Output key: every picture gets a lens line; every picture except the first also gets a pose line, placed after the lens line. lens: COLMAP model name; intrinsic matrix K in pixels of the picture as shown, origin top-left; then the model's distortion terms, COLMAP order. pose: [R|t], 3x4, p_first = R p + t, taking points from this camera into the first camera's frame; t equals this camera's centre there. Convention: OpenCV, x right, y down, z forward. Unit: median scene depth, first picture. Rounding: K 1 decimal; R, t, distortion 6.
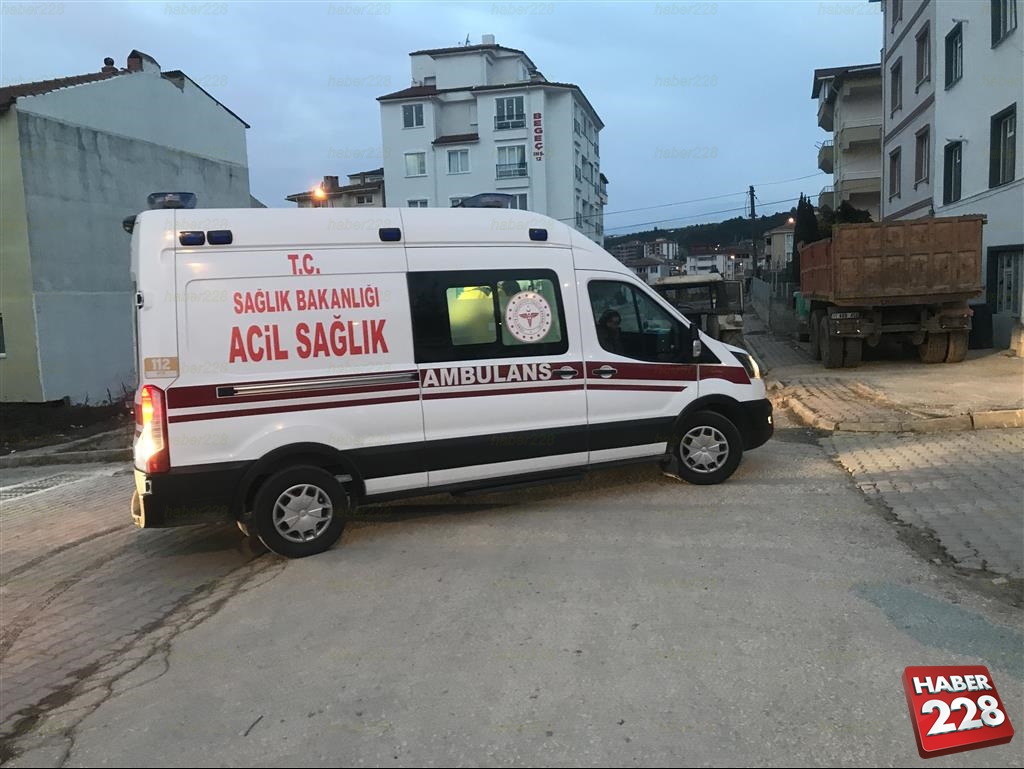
lens RADIAL K [[832.6, 0, 512.0], [0, 832.6, 384.5], [0, 0, 1]] dist [0.046817, -0.055731]
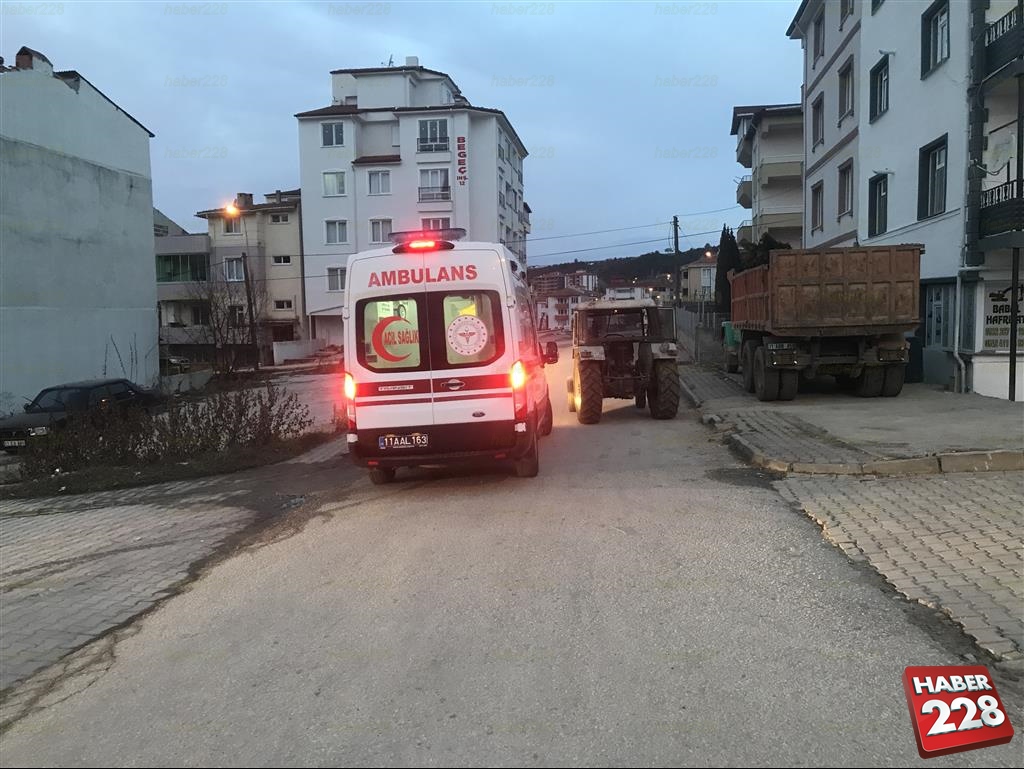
lens RADIAL K [[832.6, 0, 512.0], [0, 832.6, 384.5], [0, 0, 1]] dist [0.046817, -0.055731]
pose [[0.995469, 0.013202, 0.094168, 0.001620], [-0.010070, 0.999383, -0.033654, -0.001797], [-0.094555, 0.032553, 0.994987, 0.043592]]
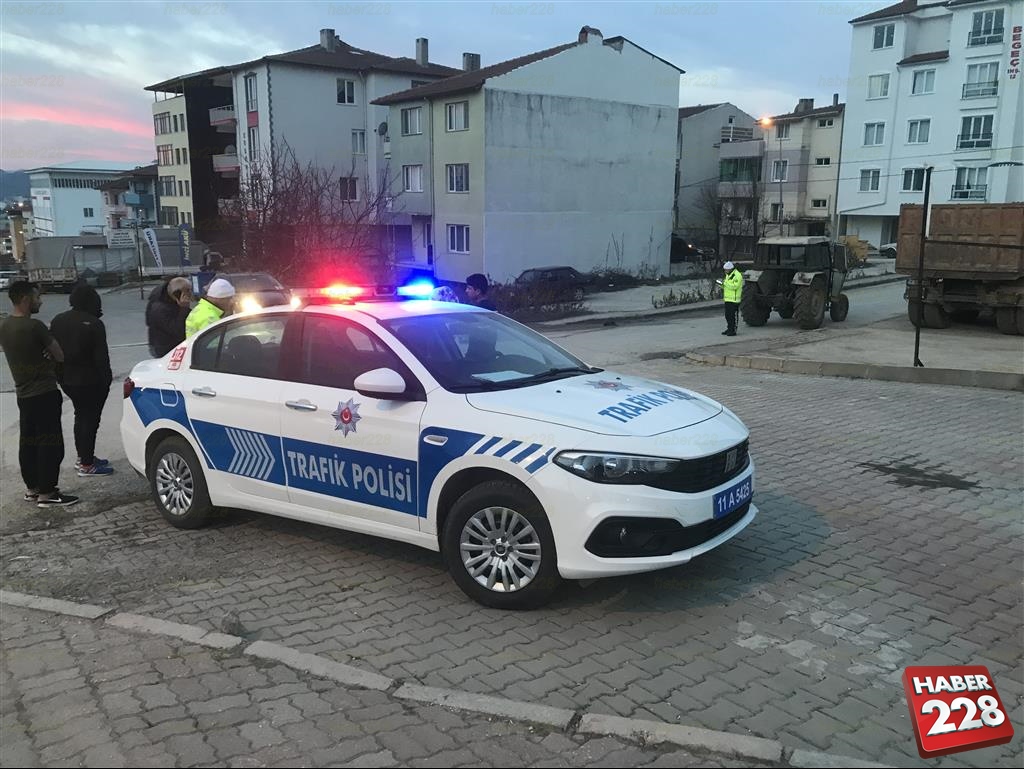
lens RADIAL K [[832.6, 0, 512.0], [0, 832.6, 384.5], [0, 0, 1]] dist [0.046817, -0.055731]
pose [[0.780455, 0.176312, -0.599837, 0.354358], [-0.105632, 0.982806, 0.151441, -0.031223], [0.616224, -0.054831, 0.785660, -0.138778]]
